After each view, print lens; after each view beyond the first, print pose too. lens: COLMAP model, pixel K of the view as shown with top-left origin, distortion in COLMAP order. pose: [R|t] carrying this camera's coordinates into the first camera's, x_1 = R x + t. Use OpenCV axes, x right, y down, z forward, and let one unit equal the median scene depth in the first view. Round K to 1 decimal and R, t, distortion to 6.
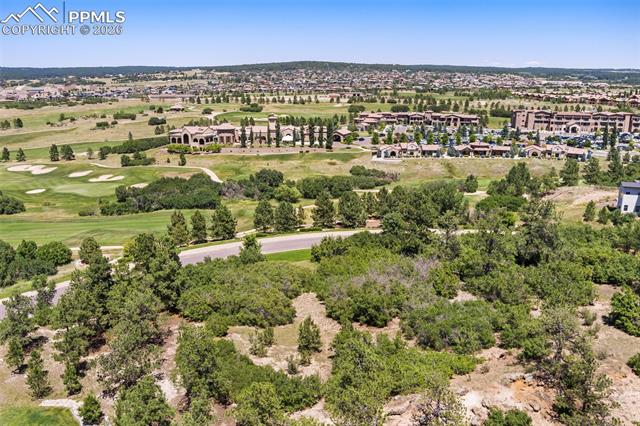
lens RADIAL K [[514.2, 0, 320.0], [0, 514.2, 213.0], [0, 0, 1]] dist [-0.097532, 0.046197]
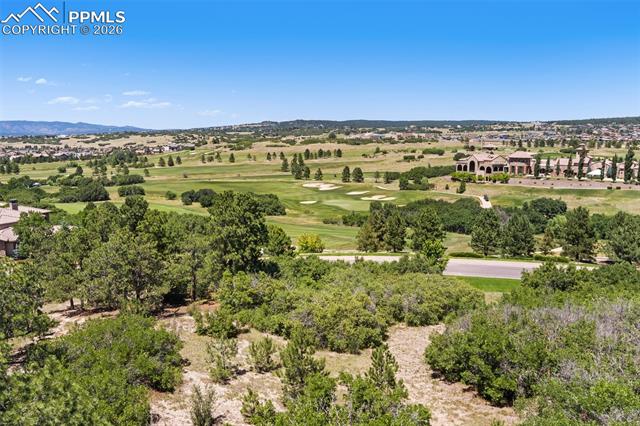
lens RADIAL K [[514.2, 0, 320.0], [0, 514.2, 213.0], [0, 0, 1]] dist [-0.097532, 0.046197]
pose [[0.801855, 0.091507, -0.590470, 0.058717], [-0.153823, 0.986510, -0.056009, 0.026613], [0.577380, 0.135739, 0.805113, 0.133934]]
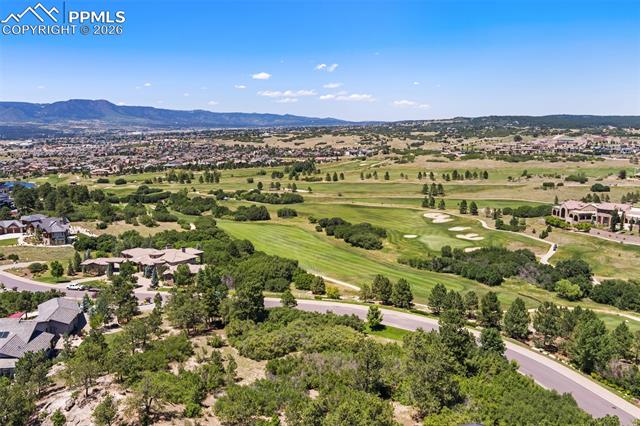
lens RADIAL K [[514.2, 0, 320.0], [0, 514.2, 213.0], [0, 0, 1]] dist [-0.097532, 0.046197]
pose [[0.524318, 0.144057, -0.839249, 0.310940], [-0.216919, 0.975667, 0.031954, -0.072928], [0.823430, 0.165295, 0.542808, 0.074524]]
